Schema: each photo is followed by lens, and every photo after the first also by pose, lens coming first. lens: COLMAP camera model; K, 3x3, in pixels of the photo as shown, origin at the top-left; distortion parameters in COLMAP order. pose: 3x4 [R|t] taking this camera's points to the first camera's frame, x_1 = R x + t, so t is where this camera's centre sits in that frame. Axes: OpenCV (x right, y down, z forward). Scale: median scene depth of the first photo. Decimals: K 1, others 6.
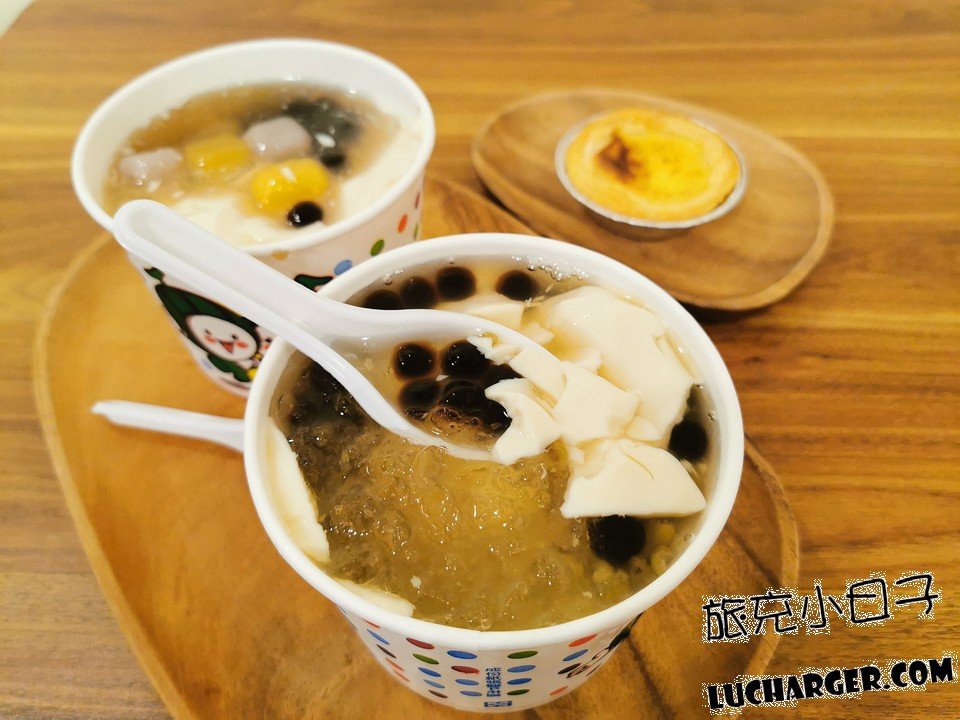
lens RADIAL K [[760.3, 0, 479.0], [0, 760.3, 371.5], [0, 0, 1]] dist [-0.009604, -0.013371]
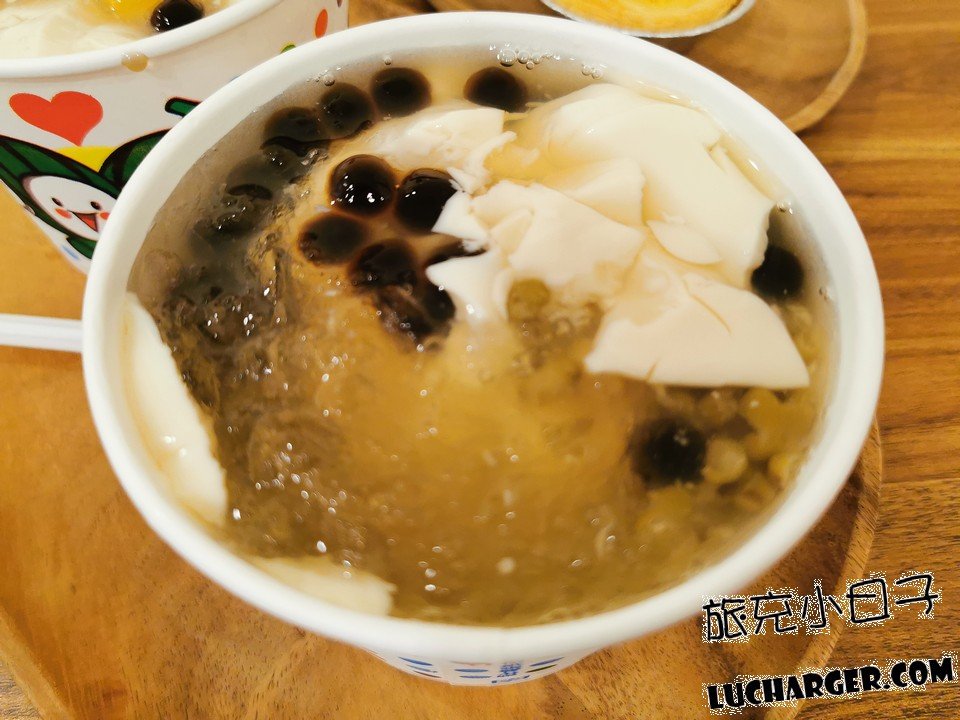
lens RADIAL K [[760.3, 0, 483.2], [0, 760.3, 357.5], [0, 0, 1]] dist [-0.009604, -0.013371]
pose [[0.994937, -0.076006, 0.065753, -0.020878], [0.068504, 0.991606, 0.109660, 0.042735], [-0.073536, -0.104600, 0.991792, 0.261481]]
